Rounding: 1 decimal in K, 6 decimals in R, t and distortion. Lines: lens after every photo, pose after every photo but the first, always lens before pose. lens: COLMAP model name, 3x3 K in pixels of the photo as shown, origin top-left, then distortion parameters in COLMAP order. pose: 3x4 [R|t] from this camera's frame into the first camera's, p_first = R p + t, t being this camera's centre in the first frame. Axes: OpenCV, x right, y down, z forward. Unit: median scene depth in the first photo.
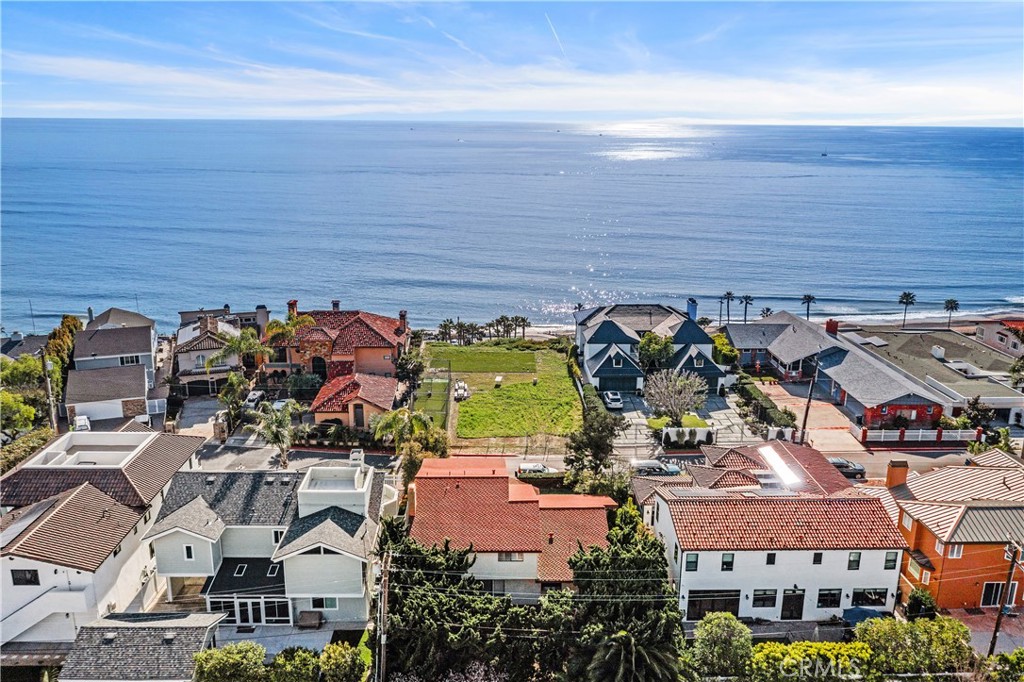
lens RADIAL K [[805.7, 0, 512.0], [0, 805.7, 341.0], [0, 0, 1]] dist [-0.010245, -0.005022]
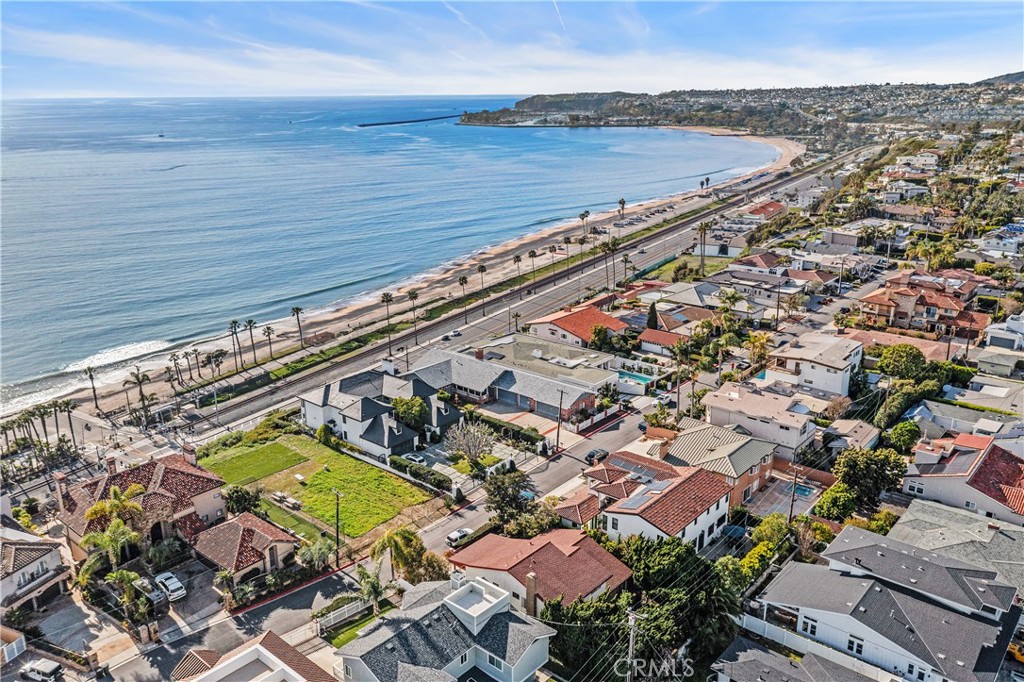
lens RADIAL K [[805.7, 0, 512.0], [0, 805.7, 341.0], [0, 0, 1]] dist [-0.010245, -0.005022]
pose [[0.664223, -0.232815, 0.710356, -0.651930], [0.204529, 0.970605, 0.126864, -0.248229], [-0.719010, 0.061022, 0.692315, 0.017670]]
